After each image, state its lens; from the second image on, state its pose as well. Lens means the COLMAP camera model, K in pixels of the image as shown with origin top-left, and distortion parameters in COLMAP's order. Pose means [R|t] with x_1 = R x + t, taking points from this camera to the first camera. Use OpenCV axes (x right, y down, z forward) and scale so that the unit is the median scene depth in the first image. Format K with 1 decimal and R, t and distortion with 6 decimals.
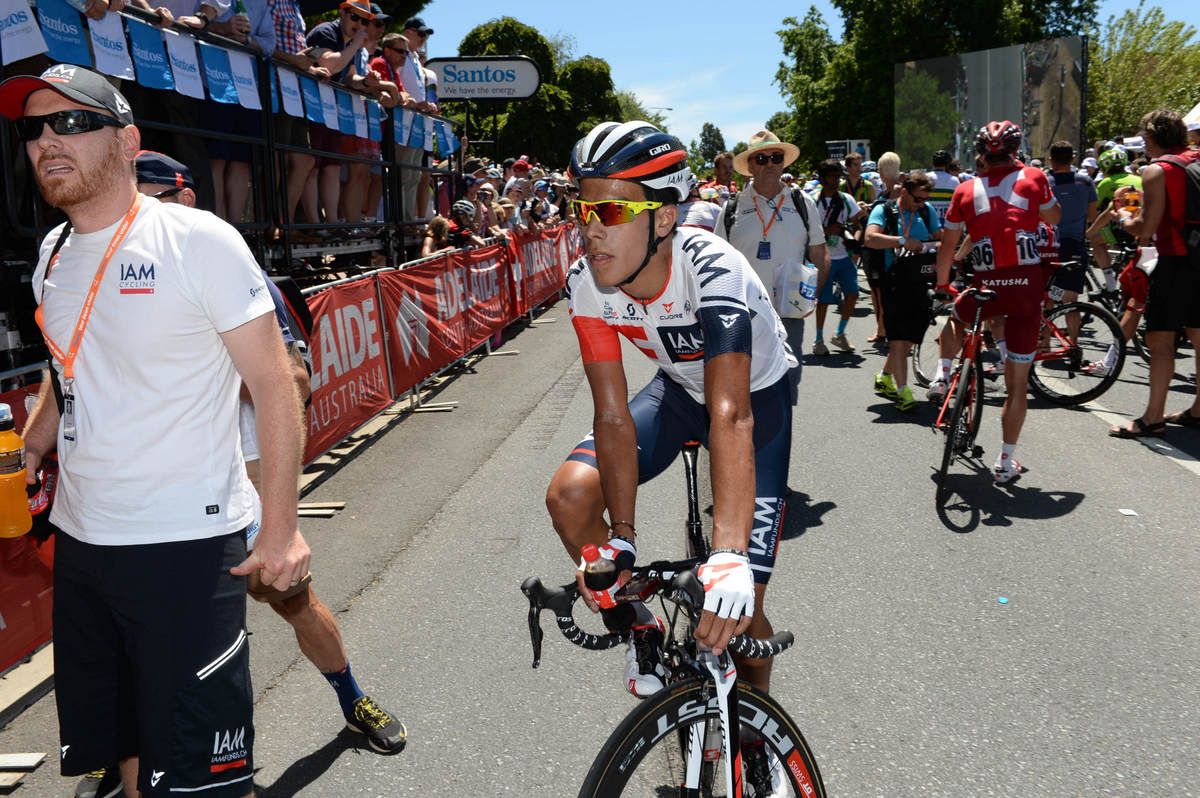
lens RADIAL K [[1078.2, 0, 600.0], [0, 1078.2, 399.0], [0, 0, 1]] dist [0.011685, 0.010271]
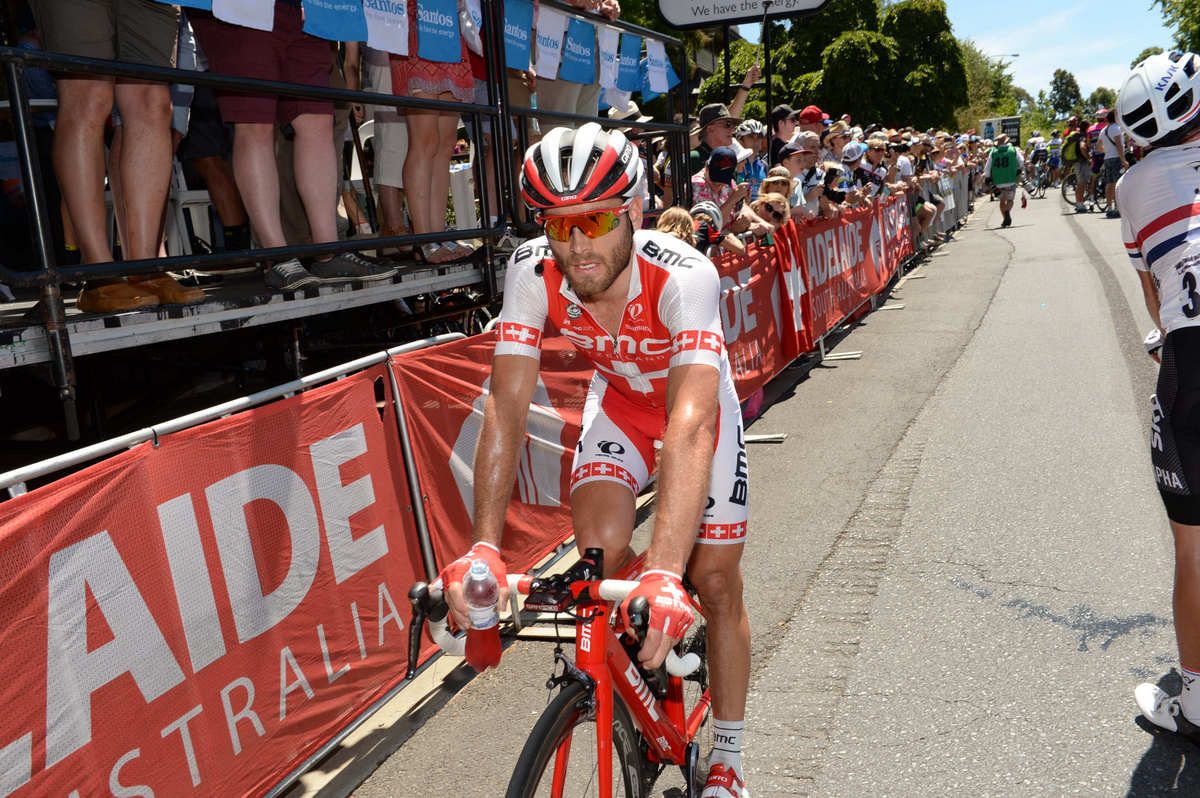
lens RADIAL K [[1078.2, 0, 600.0], [0, 1078.2, 399.0], [0, 0, 1]] dist [0.011685, 0.010271]
pose [[0.954953, -0.006712, -0.296682, -0.000065], [0.012965, 0.999733, 0.019112, -0.020115], [0.296474, -0.022097, 0.954785, 0.115496]]
